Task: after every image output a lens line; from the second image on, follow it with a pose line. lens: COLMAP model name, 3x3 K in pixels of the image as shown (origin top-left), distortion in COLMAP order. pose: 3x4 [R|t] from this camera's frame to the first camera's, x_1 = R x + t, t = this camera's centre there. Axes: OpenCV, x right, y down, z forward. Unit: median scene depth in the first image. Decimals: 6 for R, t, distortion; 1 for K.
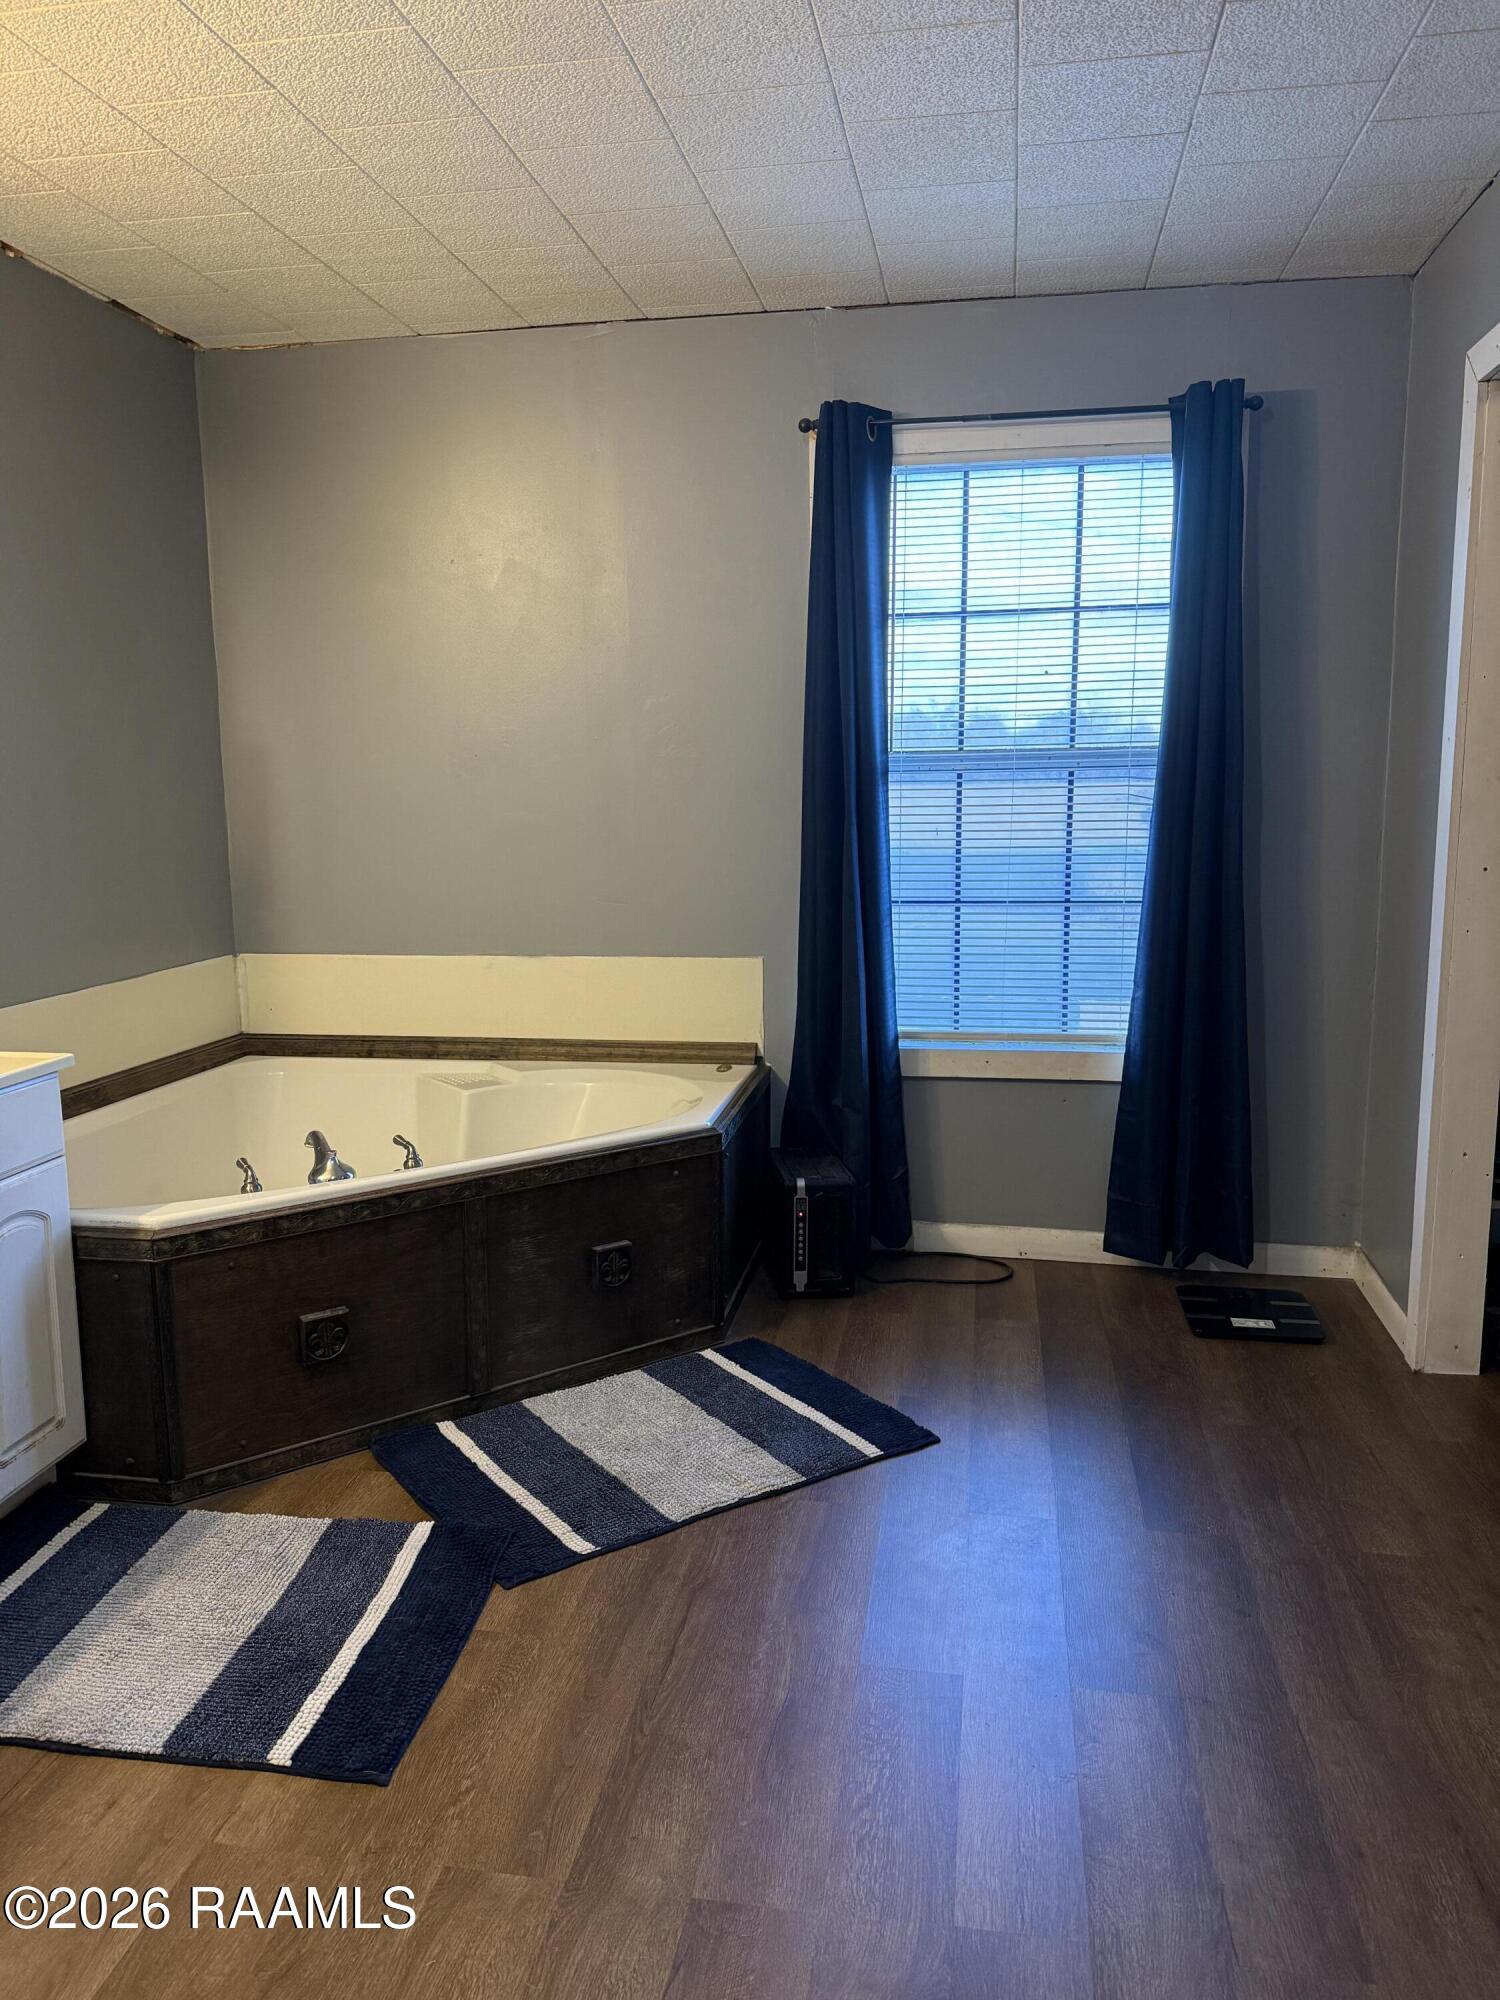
lens RADIAL K [[1411.2, 0, 756.7], [0, 1411.2, 988.2], [0, 0, 1]] dist [0.061931, -0.096208]
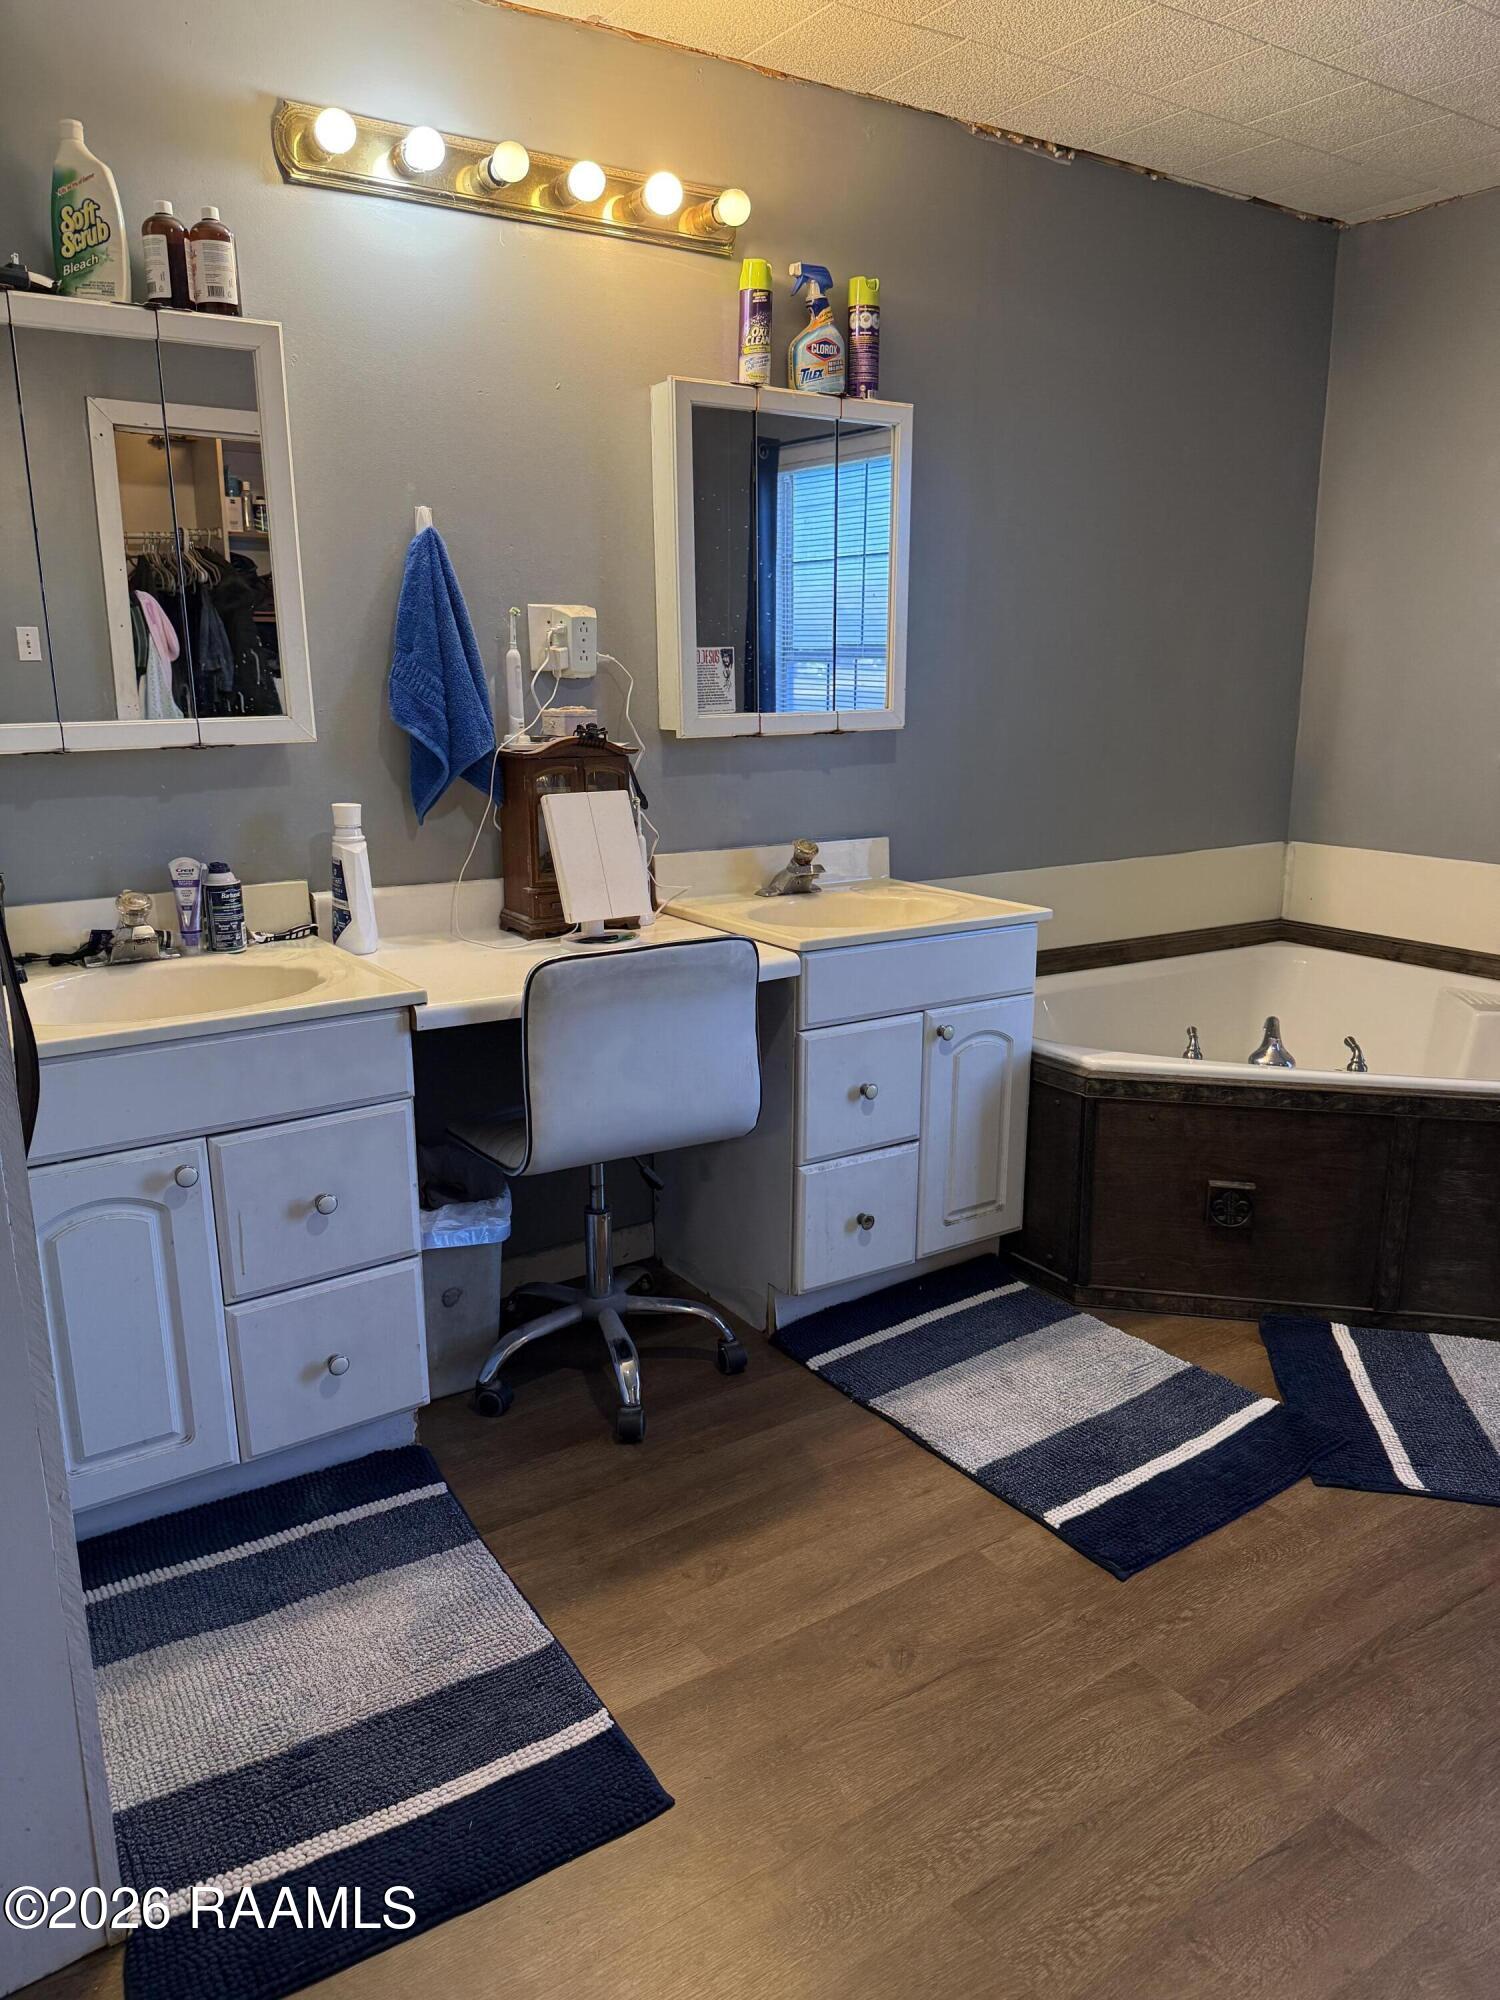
lens RADIAL K [[1411.9, 0, 760.3], [0, 1411.9, 1007.0], [0, 0, 1]] dist [0.128779, -0.214246]
pose [[0.691516, 0.182308, -0.698978, 0.169865], [-0.117672, 0.983134, 0.140006, -0.009199], [0.712713, -0.014566, 0.701305, 0.001426]]
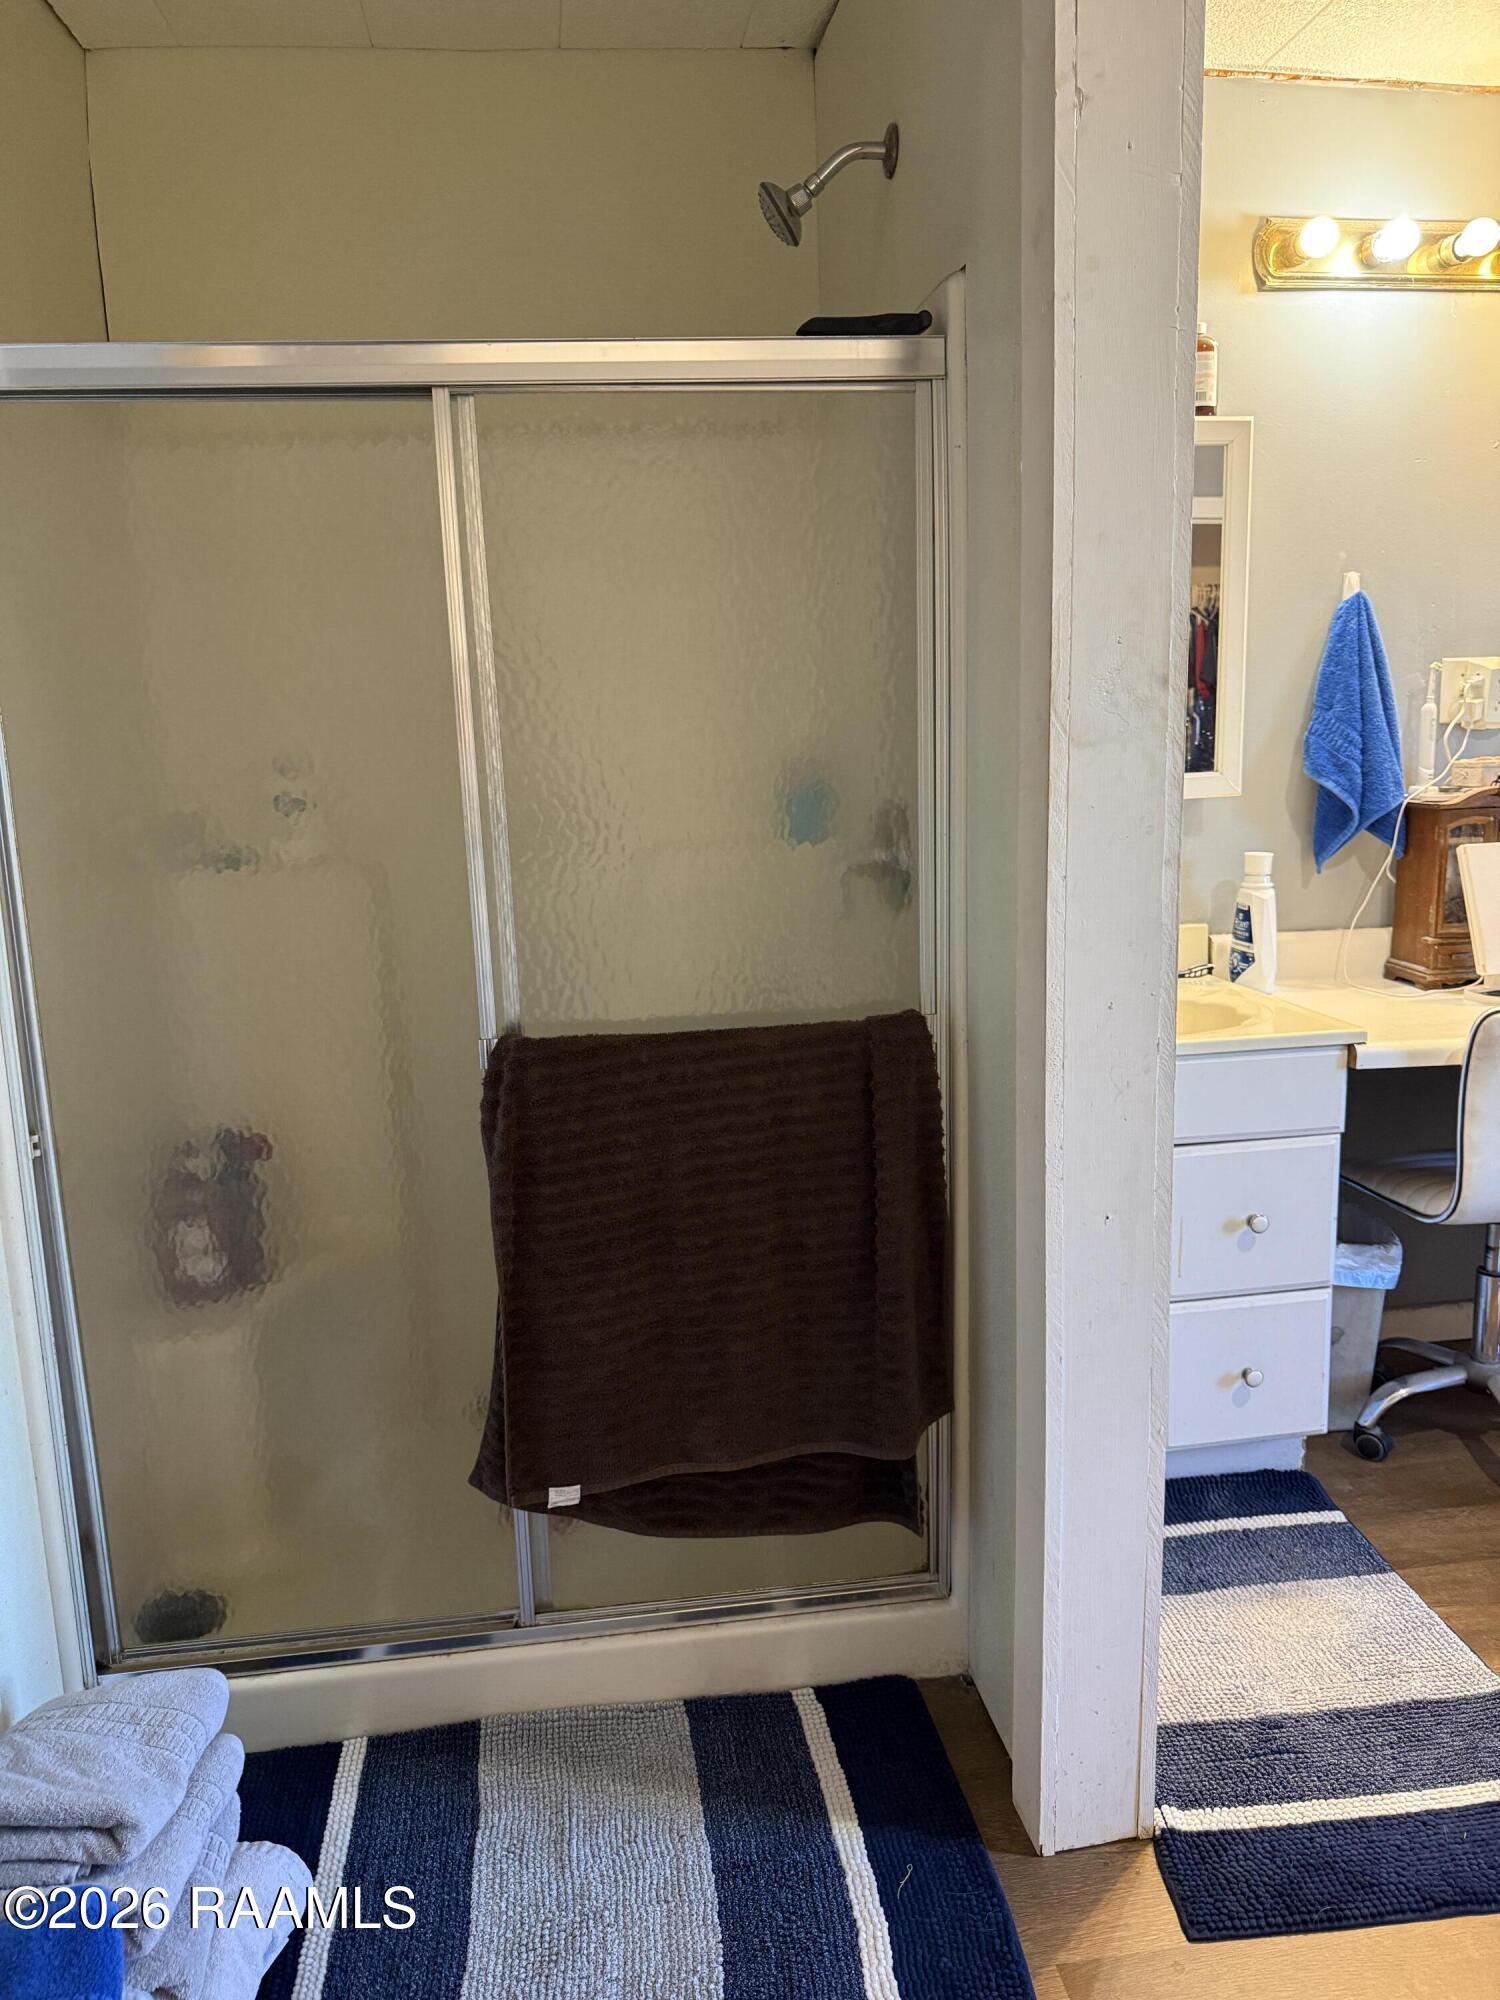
lens RADIAL K [[1422.9, 0, 726.9], [0, 1422.9, 1003.9], [0, 0, 1]] dist [-0.003071, -0.004527]
pose [[0.294026, 0.180711, -0.938559, 0.142143], [-0.119262, 0.981226, 0.151565, 0.019656], [0.948328, 0.067370, 0.310058, -0.180141]]
